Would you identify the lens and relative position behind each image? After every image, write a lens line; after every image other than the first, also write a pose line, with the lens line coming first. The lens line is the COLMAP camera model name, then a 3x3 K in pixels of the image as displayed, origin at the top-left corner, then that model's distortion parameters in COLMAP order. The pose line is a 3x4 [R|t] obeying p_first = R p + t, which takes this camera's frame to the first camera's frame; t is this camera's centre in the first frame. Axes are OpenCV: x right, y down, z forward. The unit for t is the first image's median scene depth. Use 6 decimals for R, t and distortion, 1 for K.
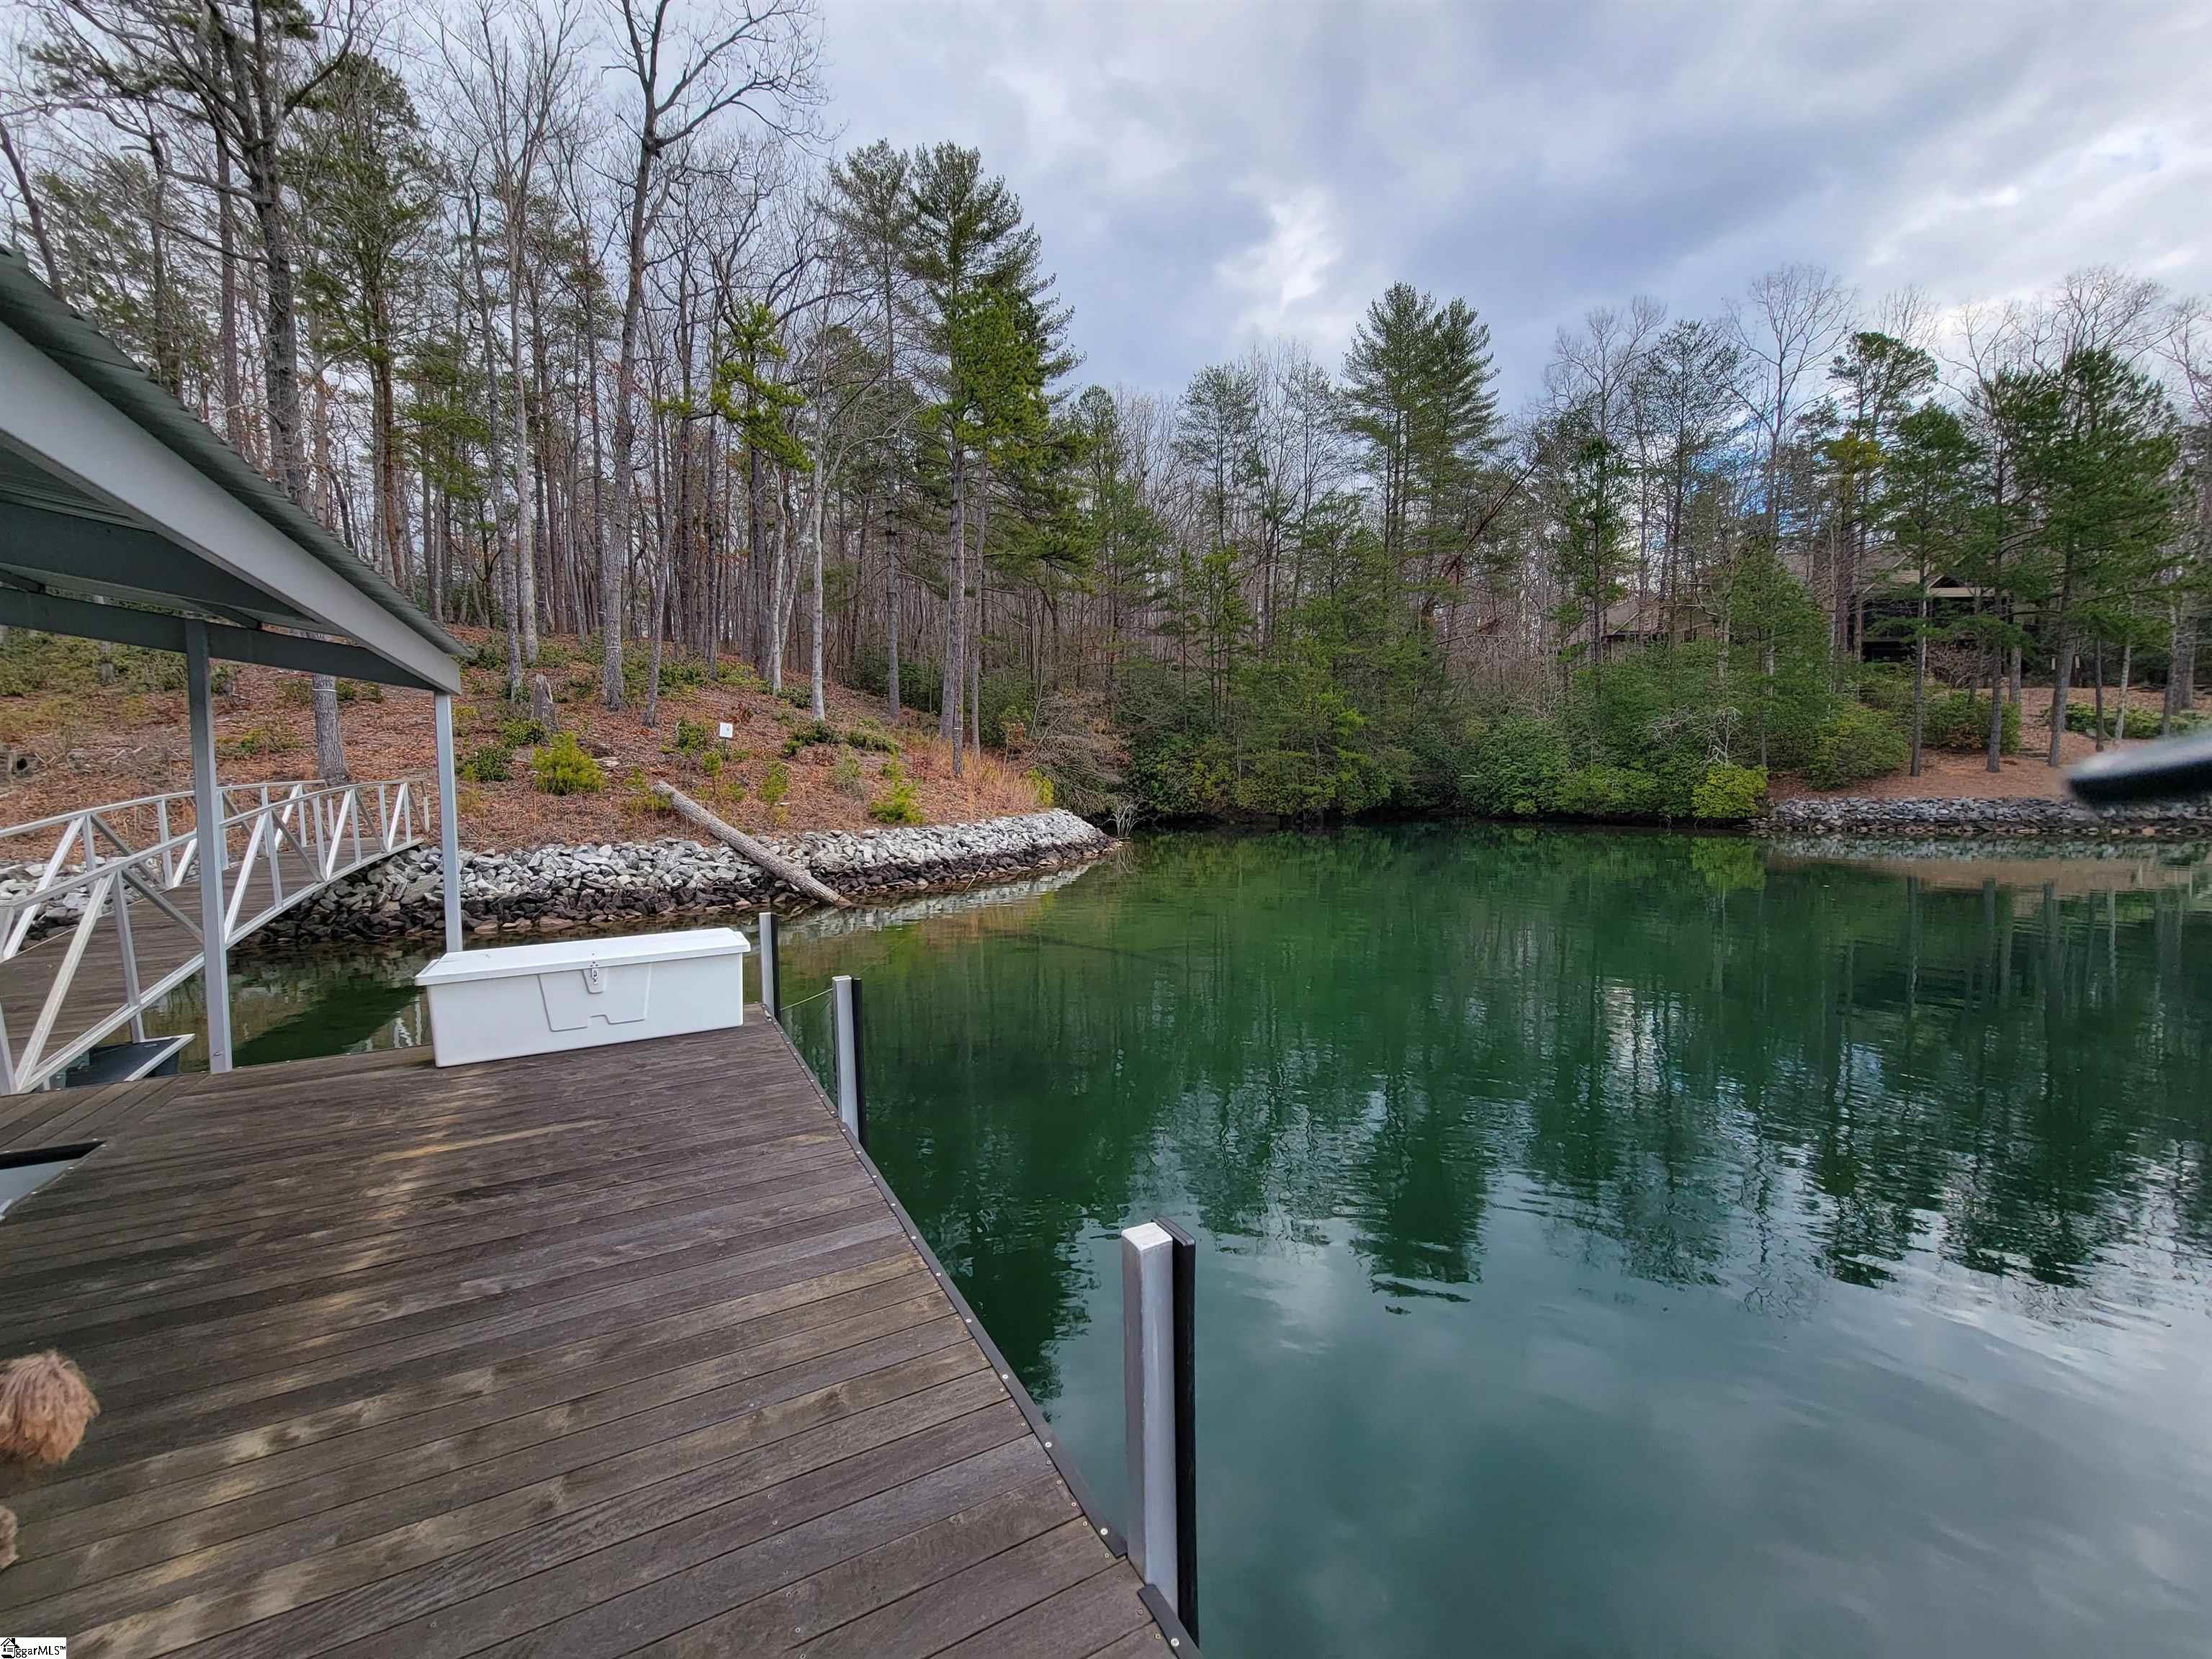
lens RADIAL K [[883.7, 0, 1106.0], [0, 883.7, 829.5], [0, 0, 1]] dist [-0.003603, -0.000200]
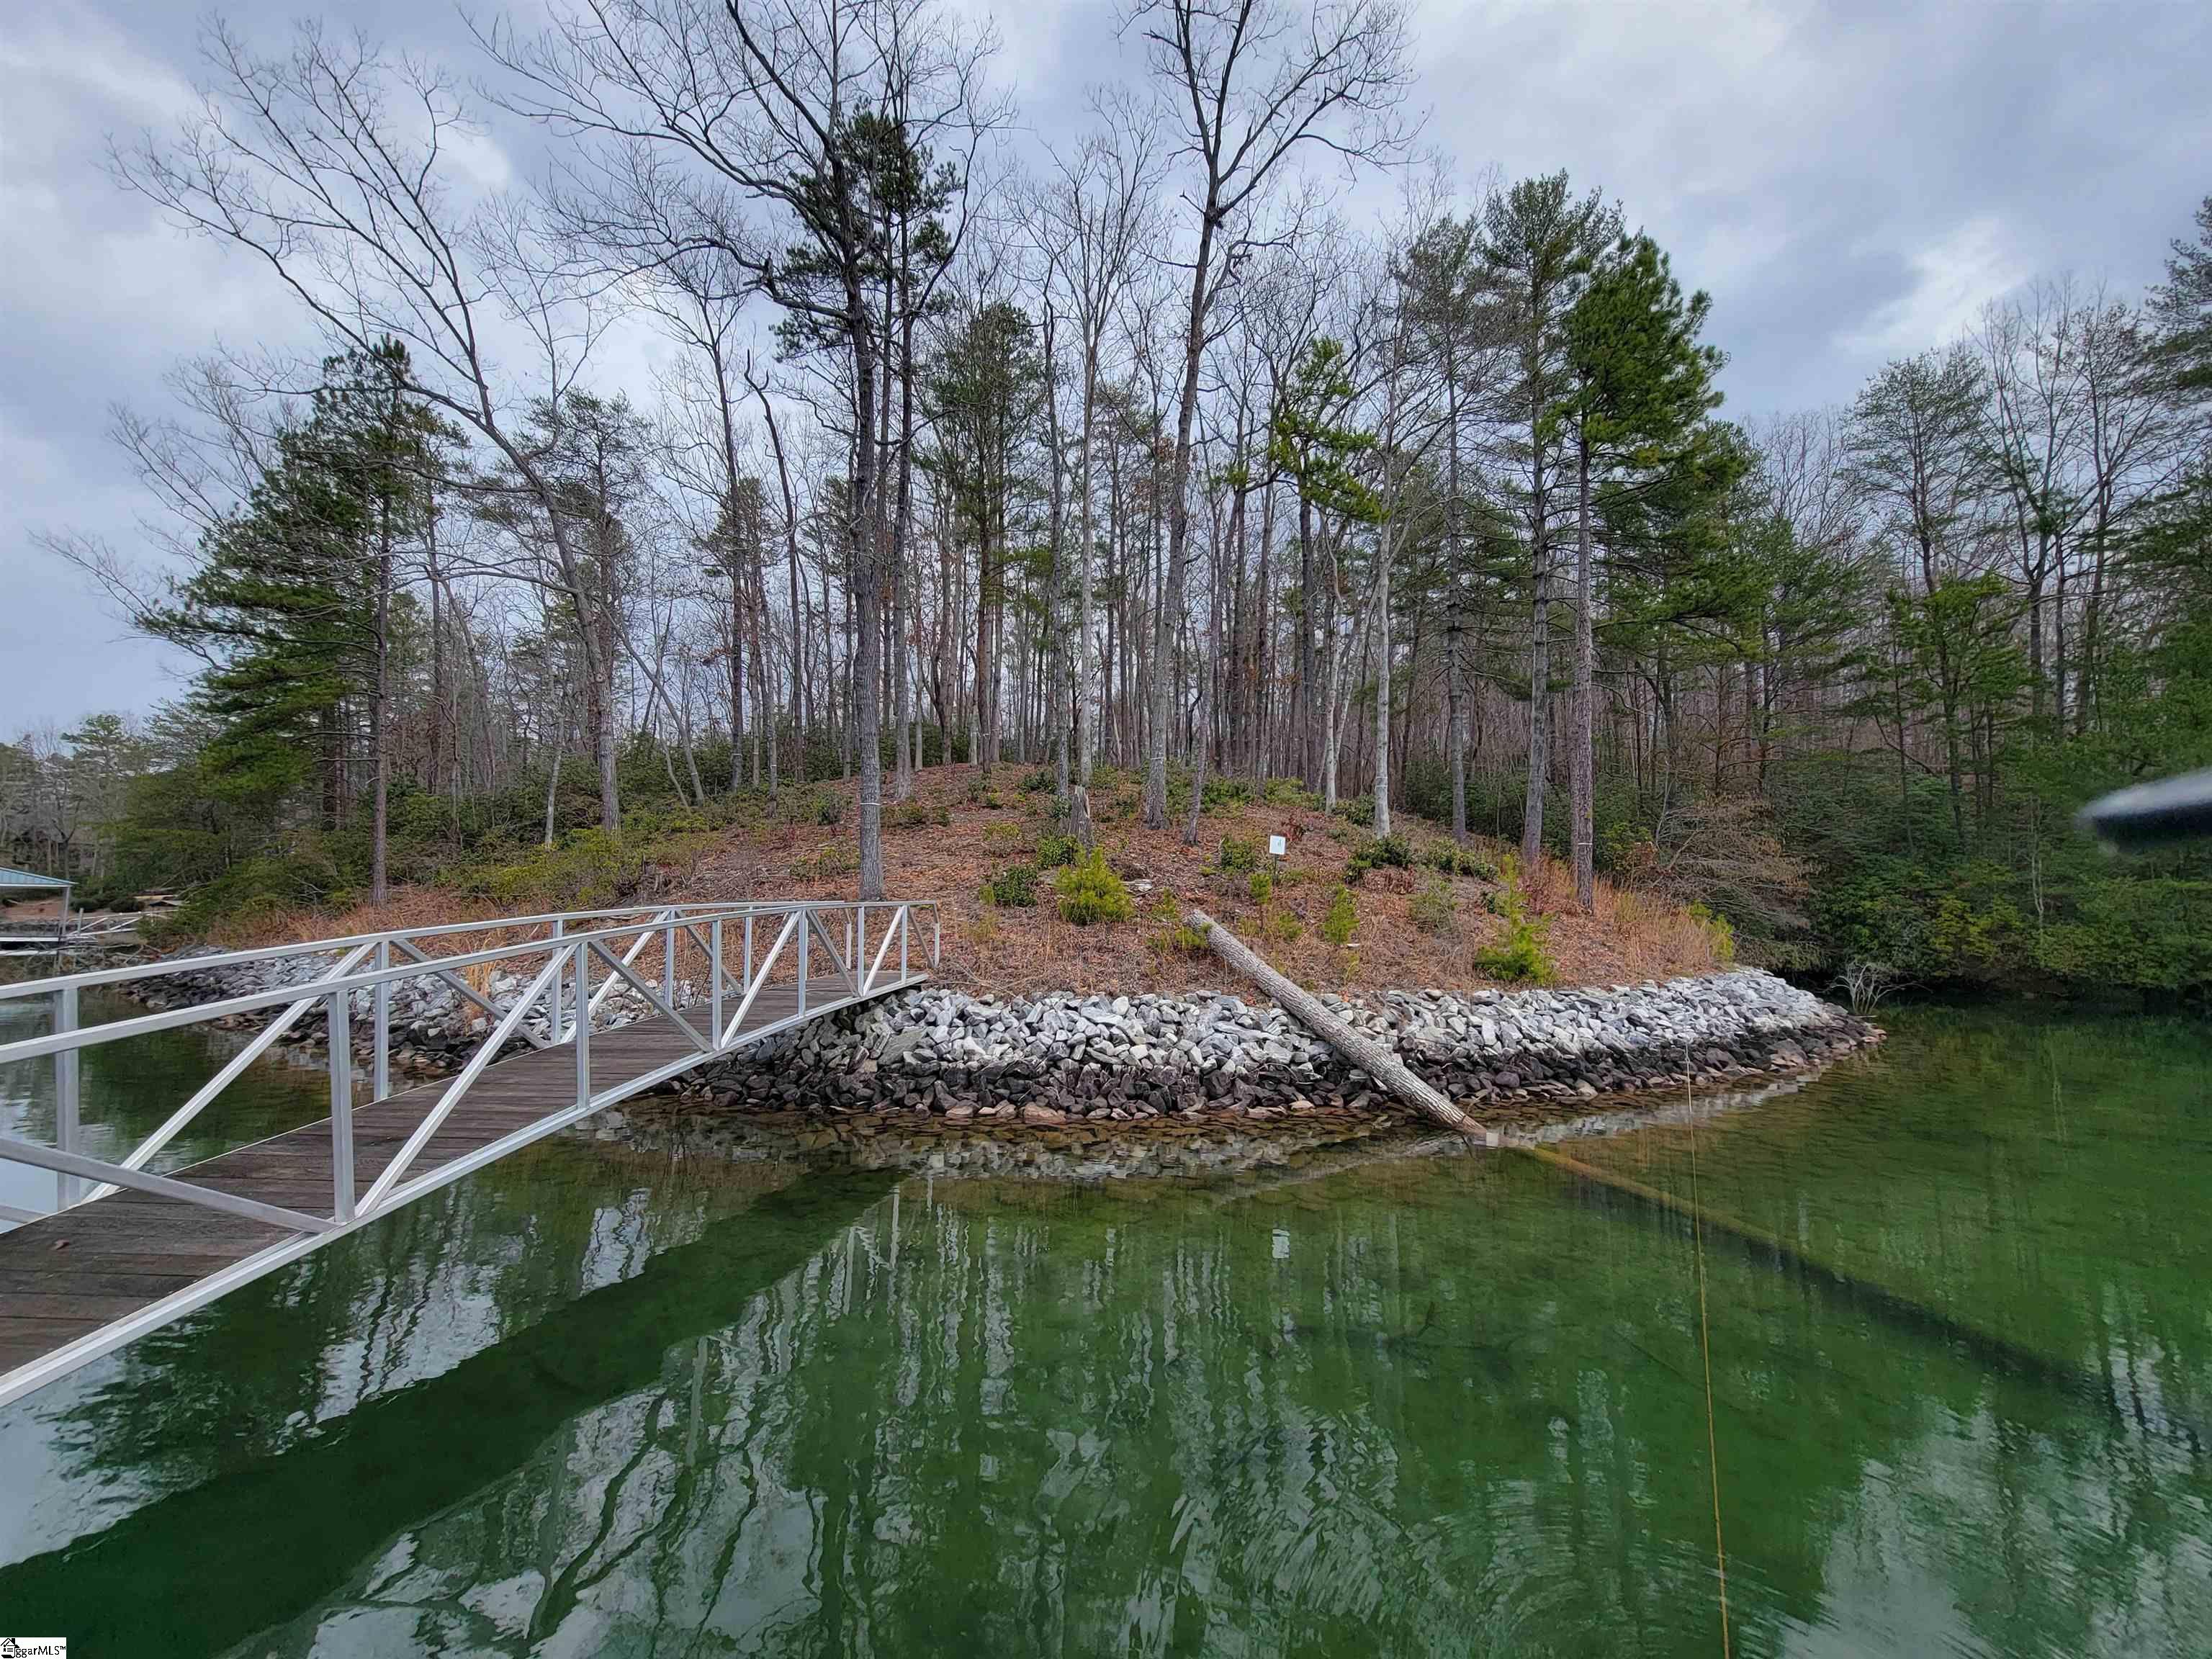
lens RADIAL K [[883.7, 0, 1106.0], [0, 883.7, 829.5], [0, 0, 1]] dist [-0.003603, -0.000200]
pose [[0.835399, -0.034219, -0.548577, -0.141358], [-0.050266, 0.989122, -0.138246, -0.013534], [0.547340, 0.143065, 0.824592, 0.301773]]
